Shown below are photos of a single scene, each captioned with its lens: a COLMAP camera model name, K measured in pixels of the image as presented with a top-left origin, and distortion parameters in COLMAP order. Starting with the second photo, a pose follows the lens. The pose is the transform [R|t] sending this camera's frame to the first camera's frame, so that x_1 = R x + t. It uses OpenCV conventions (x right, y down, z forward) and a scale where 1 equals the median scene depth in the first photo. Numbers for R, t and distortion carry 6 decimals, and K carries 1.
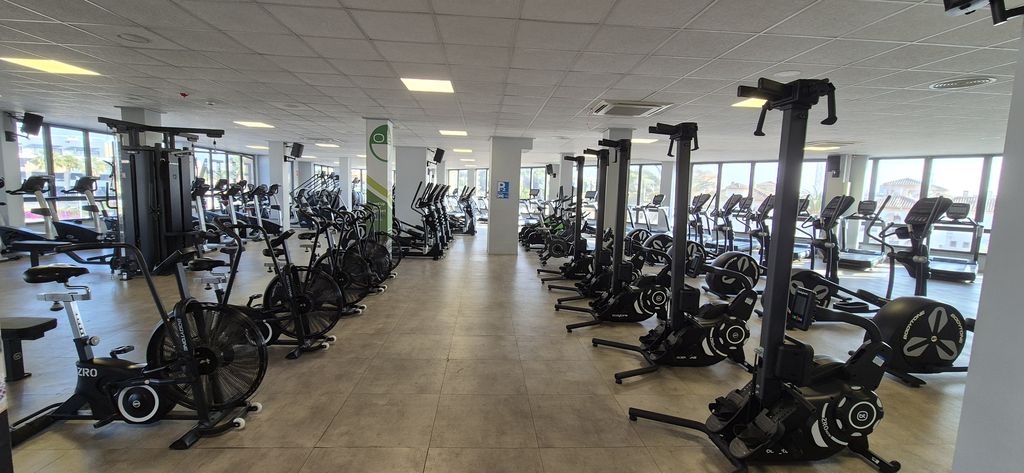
lens RADIAL K [[419.3, 0, 513.3], [0, 419.3, 237.1], [0, 0, 1]] dist [-0.000737, 0.000876]
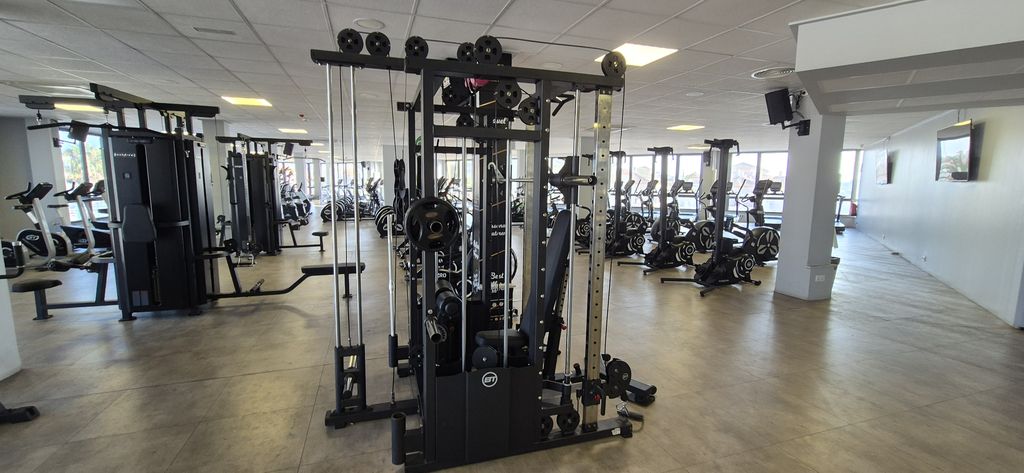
lens RADIAL K [[420.2, 0, 515.7], [0, 420.2, 237.3], [0, 0, 1]] dist [0.000649, 0.000414]
pose [[0.965379, -0.059189, 0.254049, -0.433949], [0.052023, 0.998038, 0.034841, 0.029363], [-0.255613, -0.020418, 0.966564, -0.410466]]
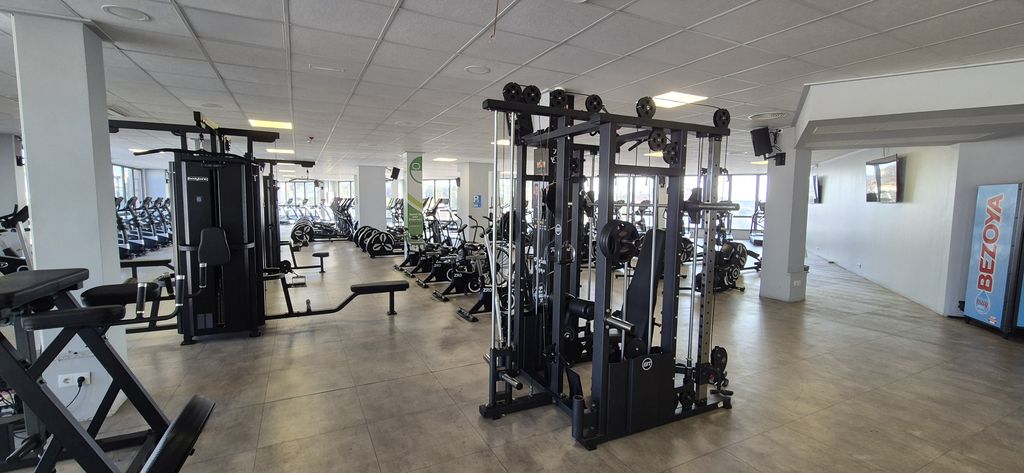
lens RADIAL K [[419.3, 0, 513.3], [0, 419.3, 237.1], [0, 0, 1]] dist [-0.000737, 0.000876]
pose [[0.918817, -0.060096, 0.390081, -0.646330], [0.065595, 0.997846, -0.000777, 0.018023], [-0.389194, 0.026302, 0.920780, -0.421595]]
